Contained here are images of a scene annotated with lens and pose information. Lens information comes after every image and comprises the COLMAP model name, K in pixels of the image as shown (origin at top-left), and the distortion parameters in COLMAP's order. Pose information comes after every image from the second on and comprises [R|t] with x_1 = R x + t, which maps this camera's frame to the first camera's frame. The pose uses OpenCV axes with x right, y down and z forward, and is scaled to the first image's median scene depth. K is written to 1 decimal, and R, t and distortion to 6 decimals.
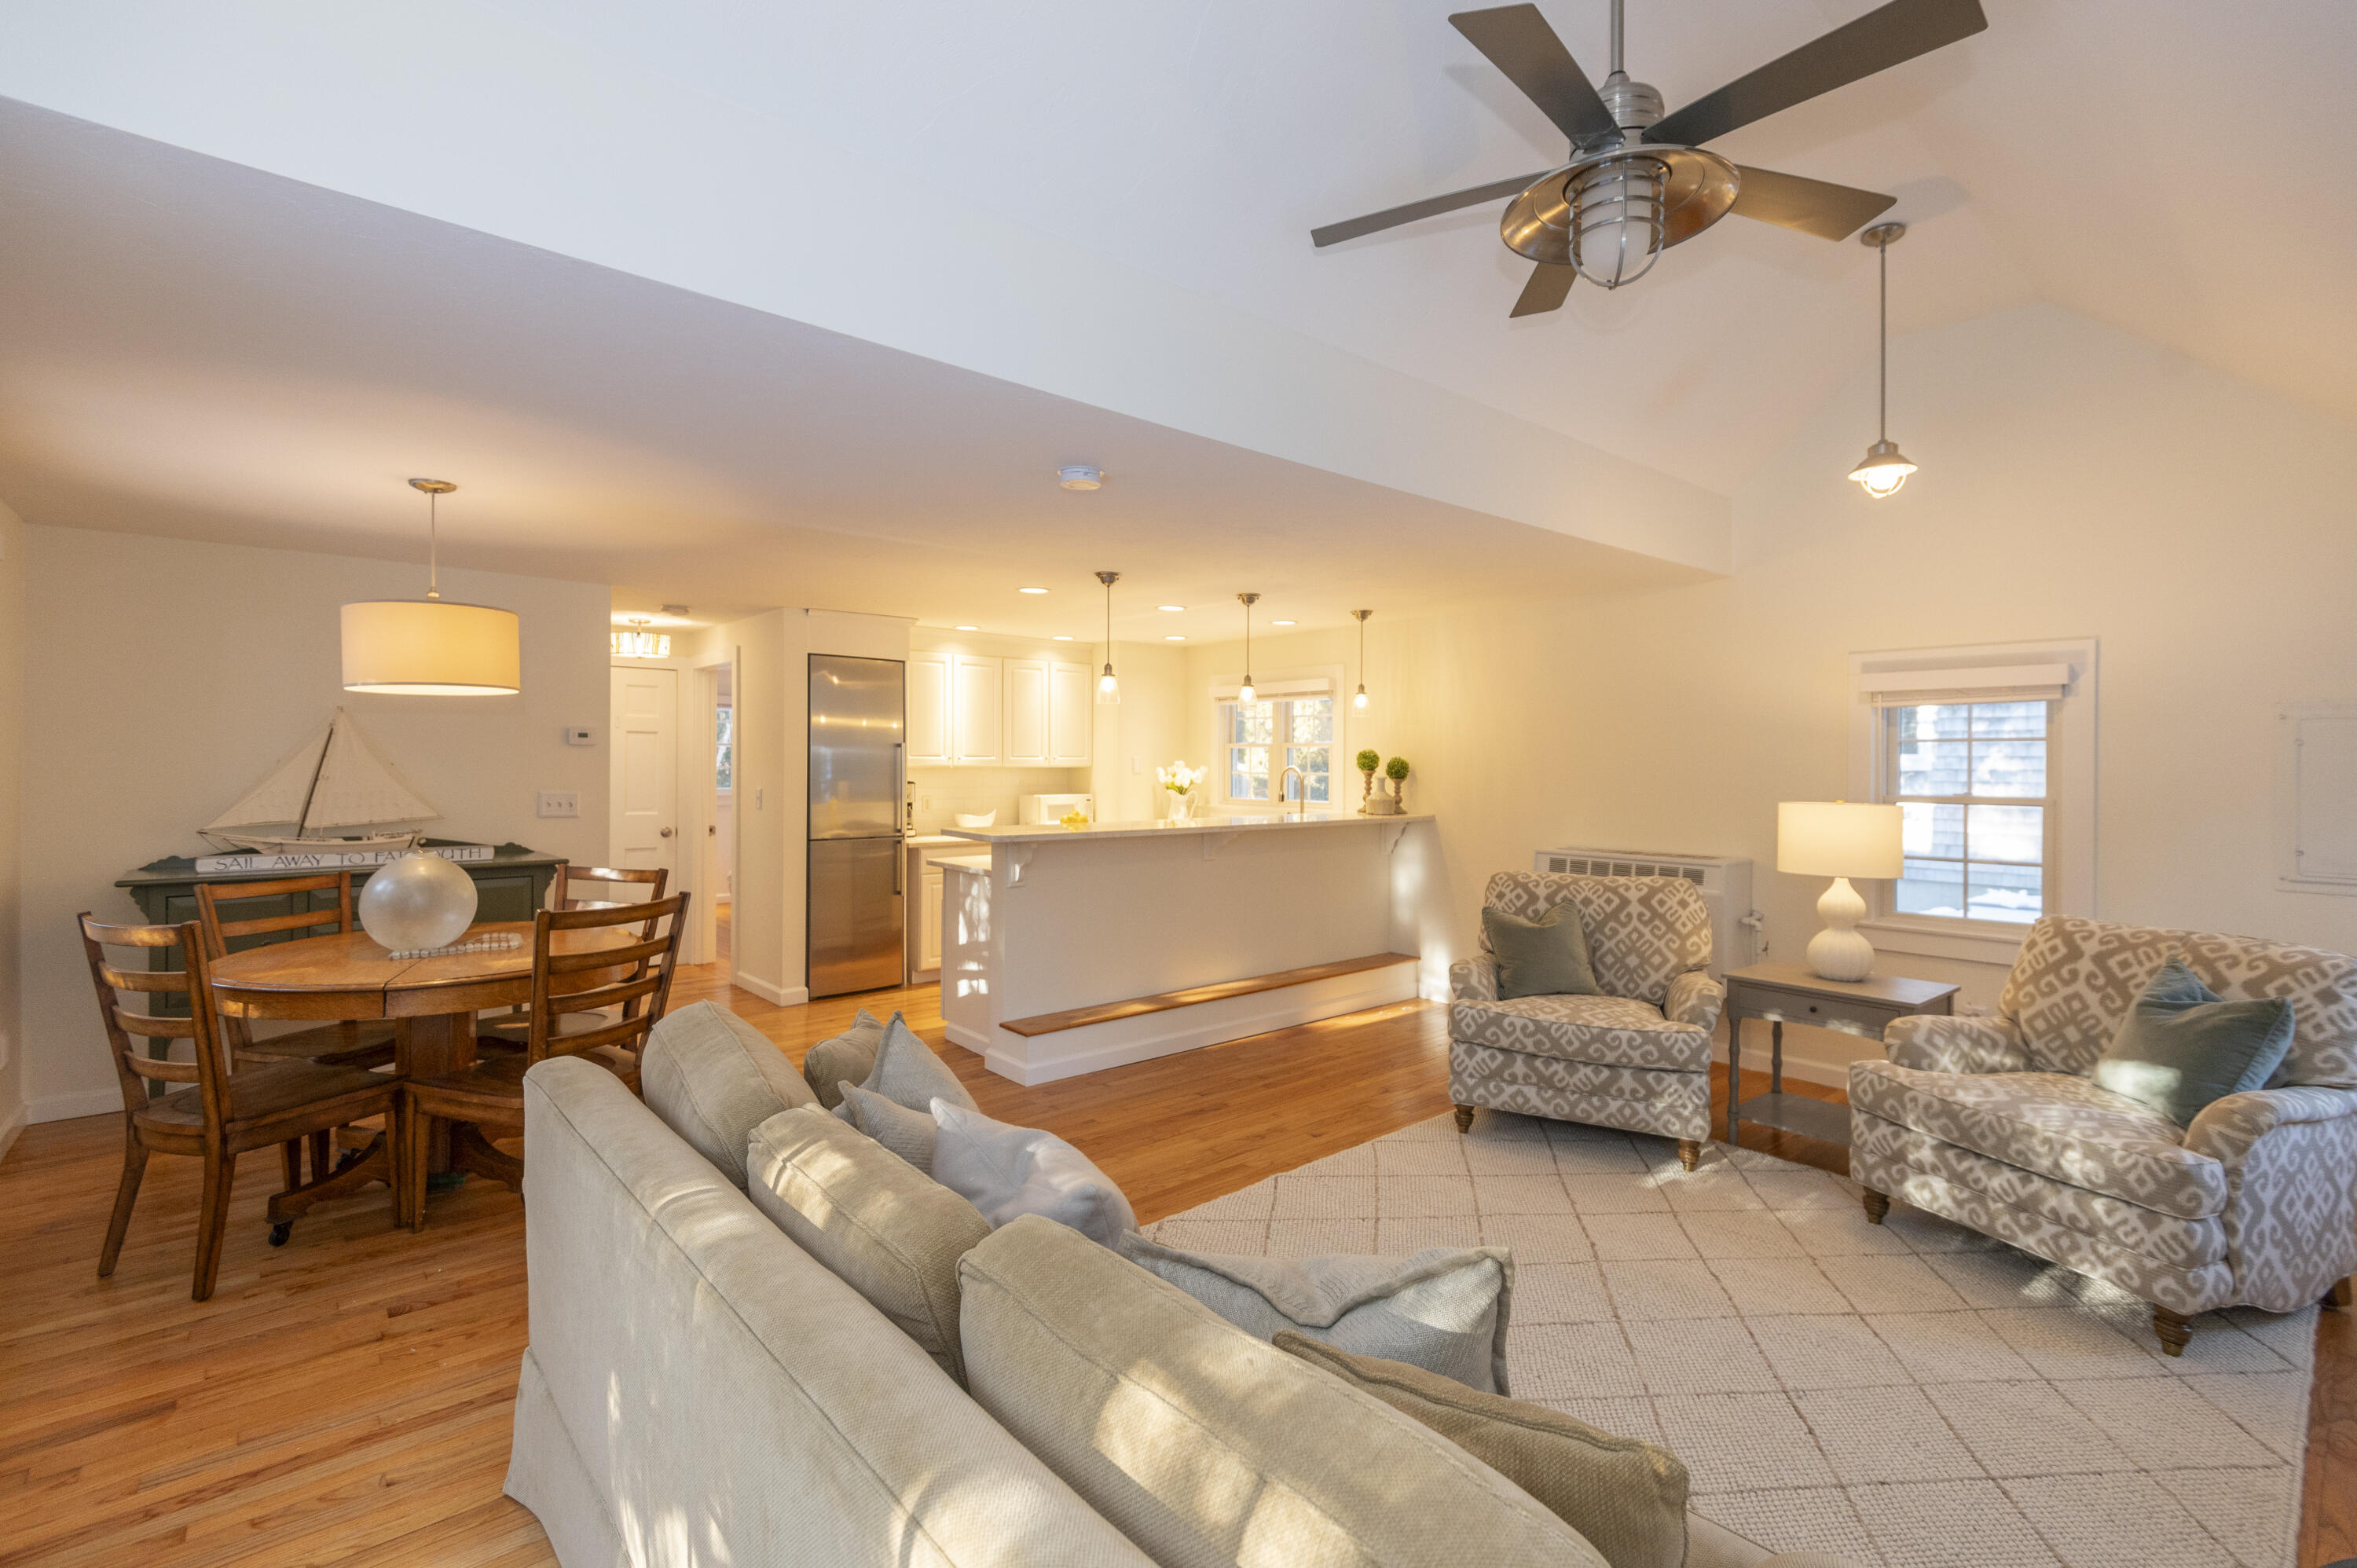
lens RADIAL K [[1054.7, 0, 1160.2], [0, 1054.7, 775.1], [0, 0, 1]] dist [0.004163, -0.000232]
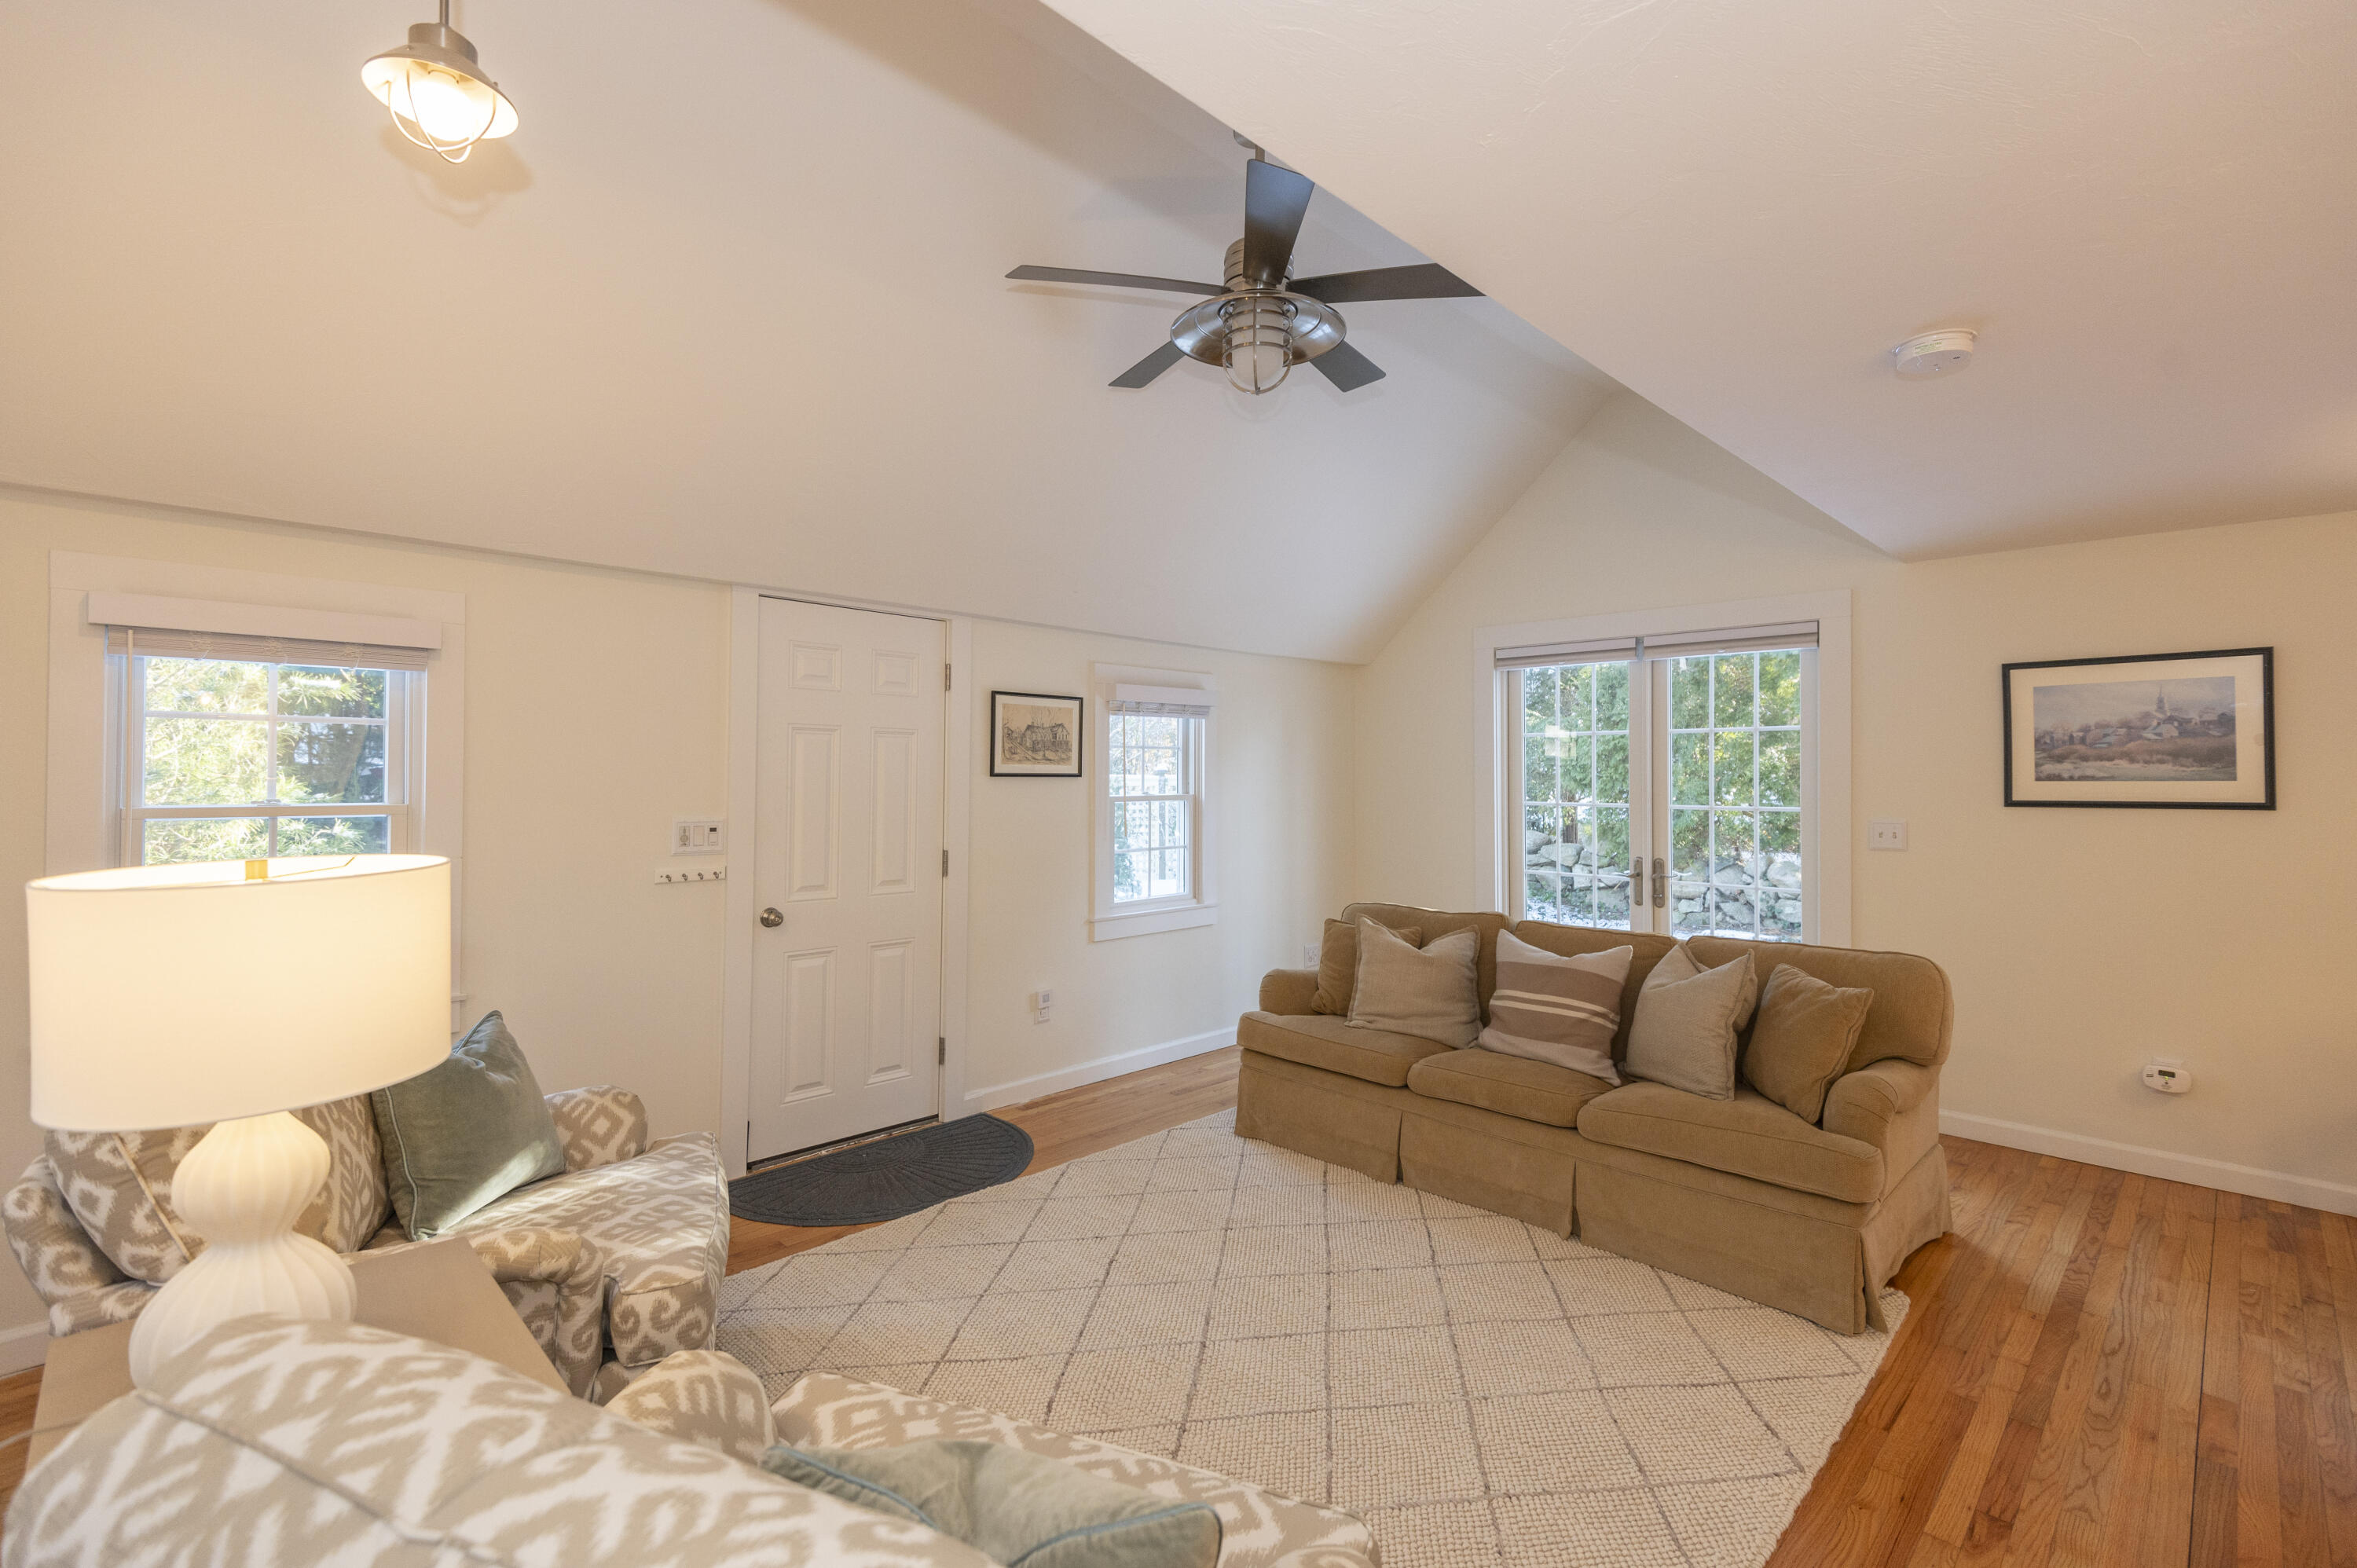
lens RADIAL K [[1054.7, 0, 1160.2], [0, 1054.7, 775.1], [0, 0, 1]] dist [0.004163, -0.000232]
pose [[-0.996910, -0.007558, -0.078193, 0.377823], [-0.008953, 0.999807, 0.017508, -0.009372], [0.078045, 0.018154, -0.996784, 1.315171]]
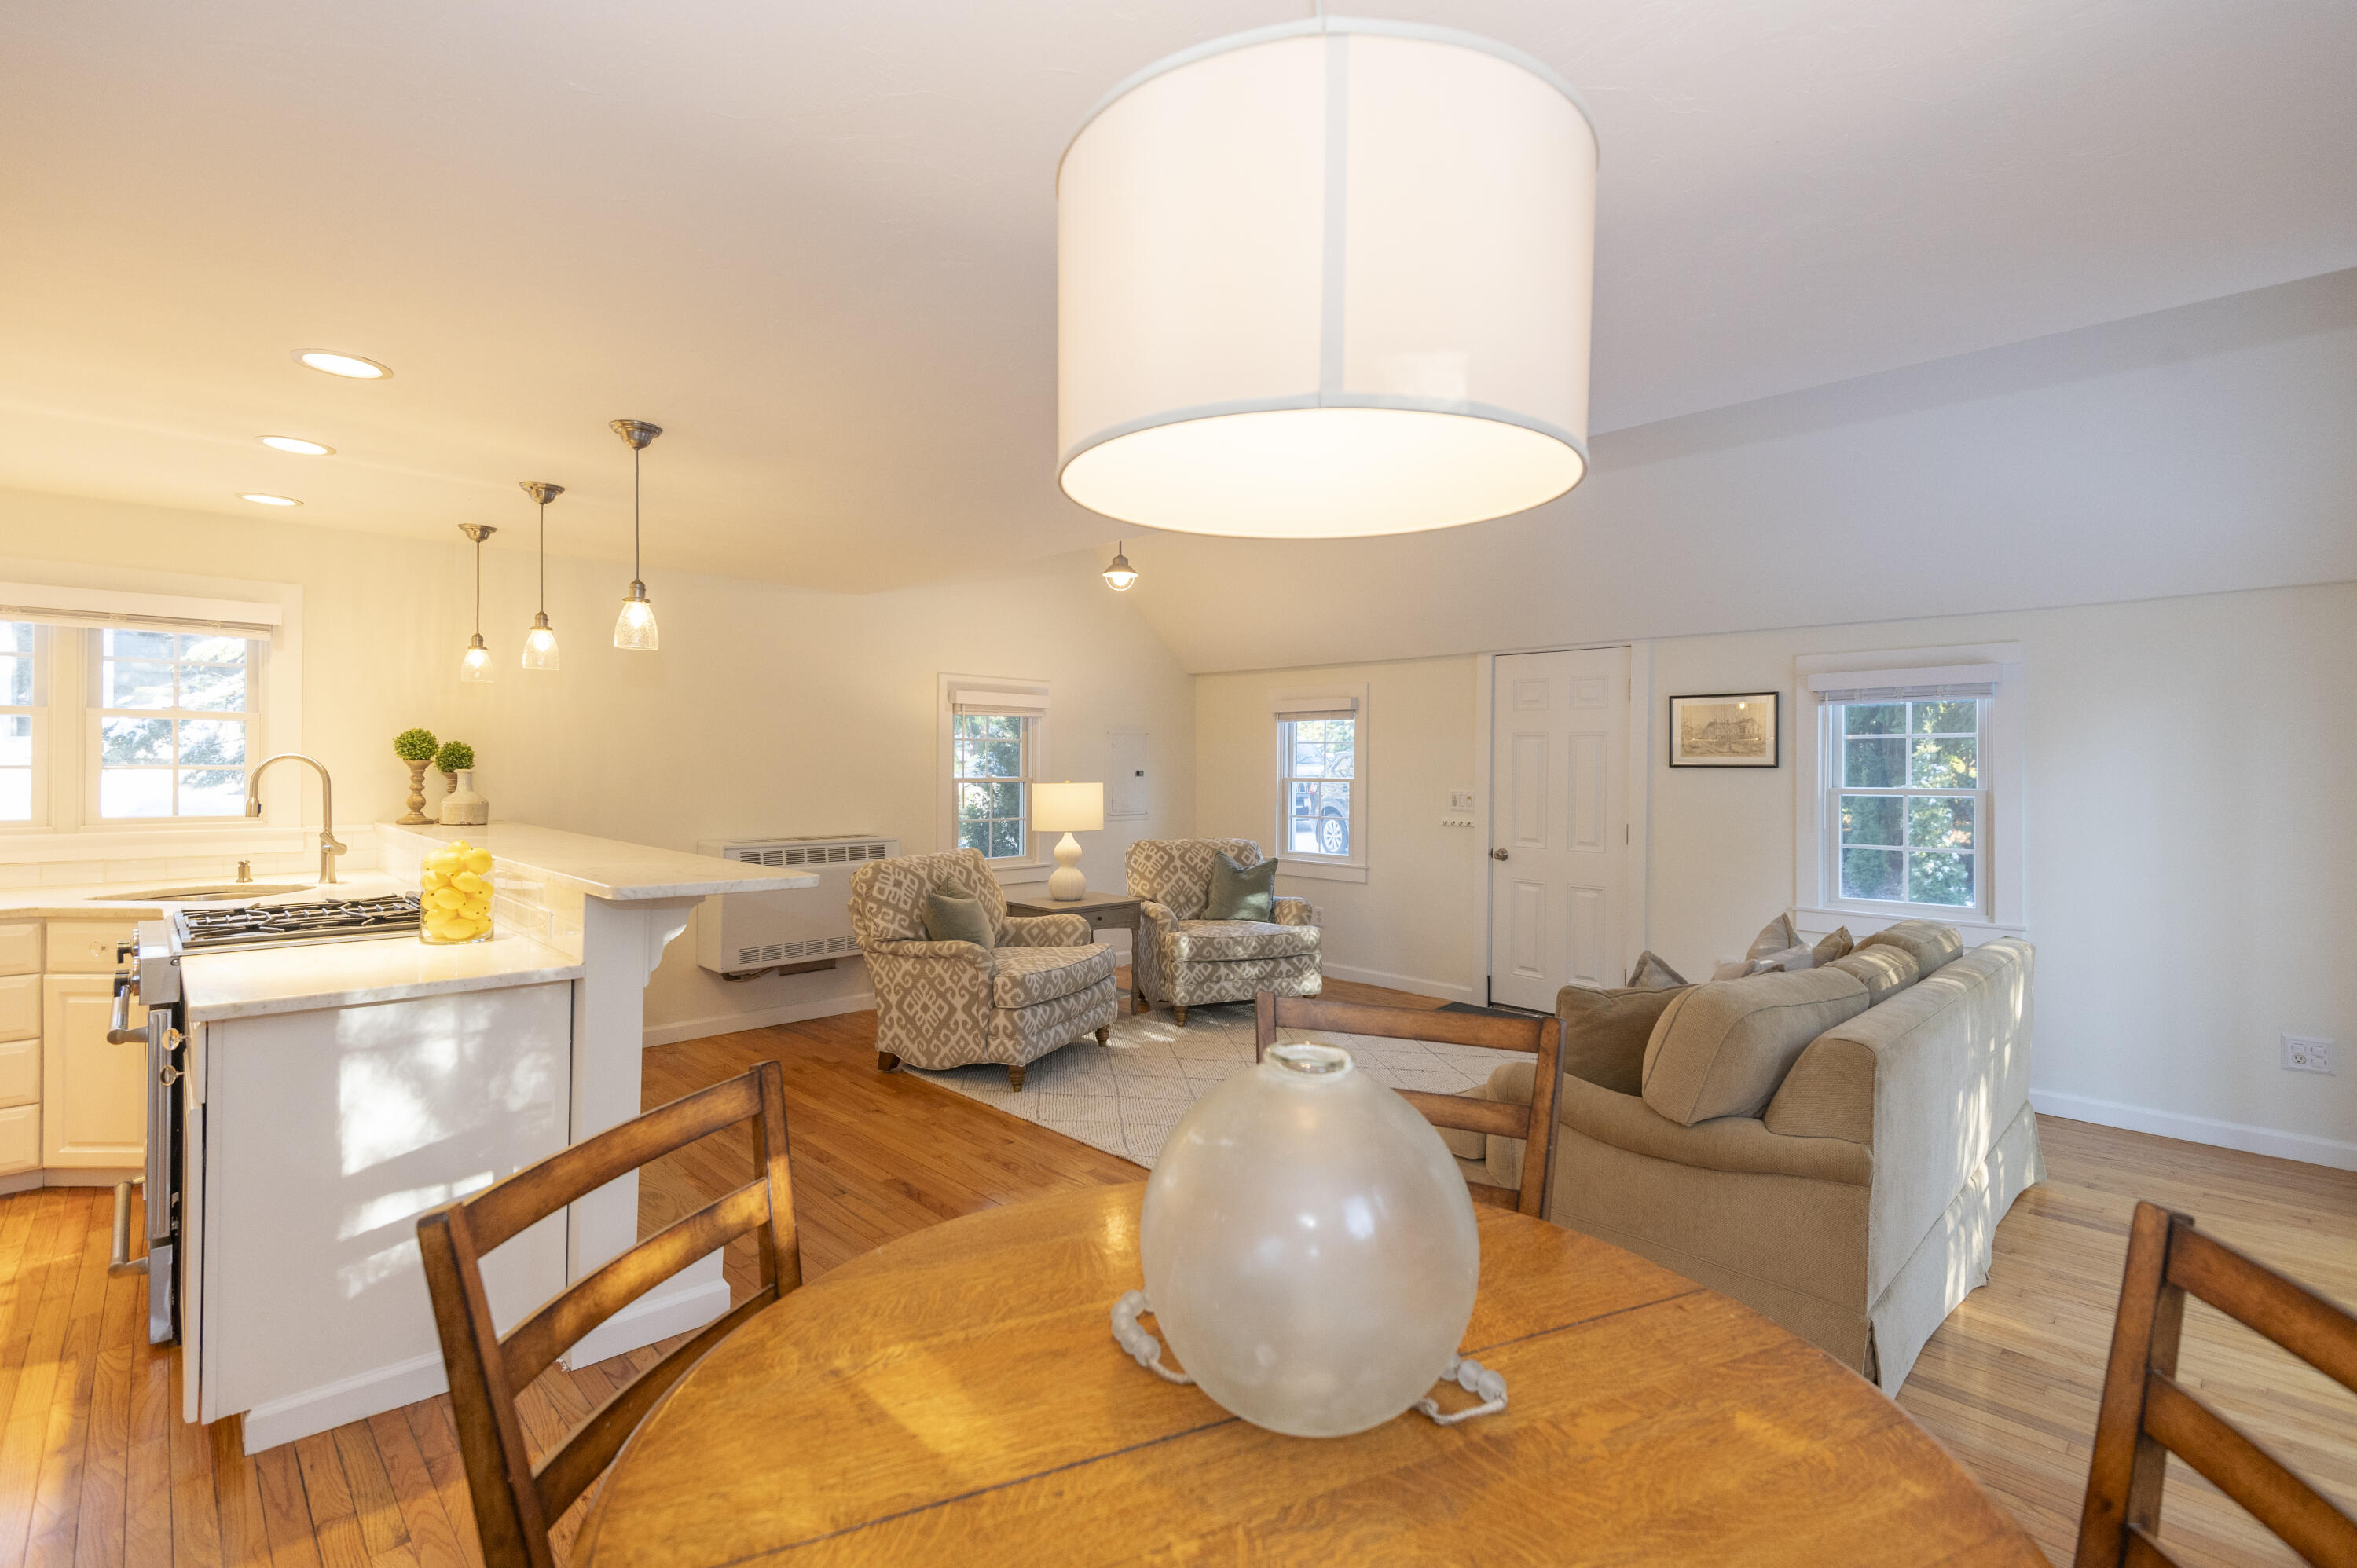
lens RADIAL K [[1047.3, 0, 1195.2], [0, 1047.3, 773.1], [0, 0, 1]] dist [0.035247, -0.024280]
pose [[-0.077969, -0.008490, 0.996920, -0.815047], [0.010380, 0.999903, 0.009327, 0.001962], [-0.996902, 0.011076, -0.077873, 0.910294]]
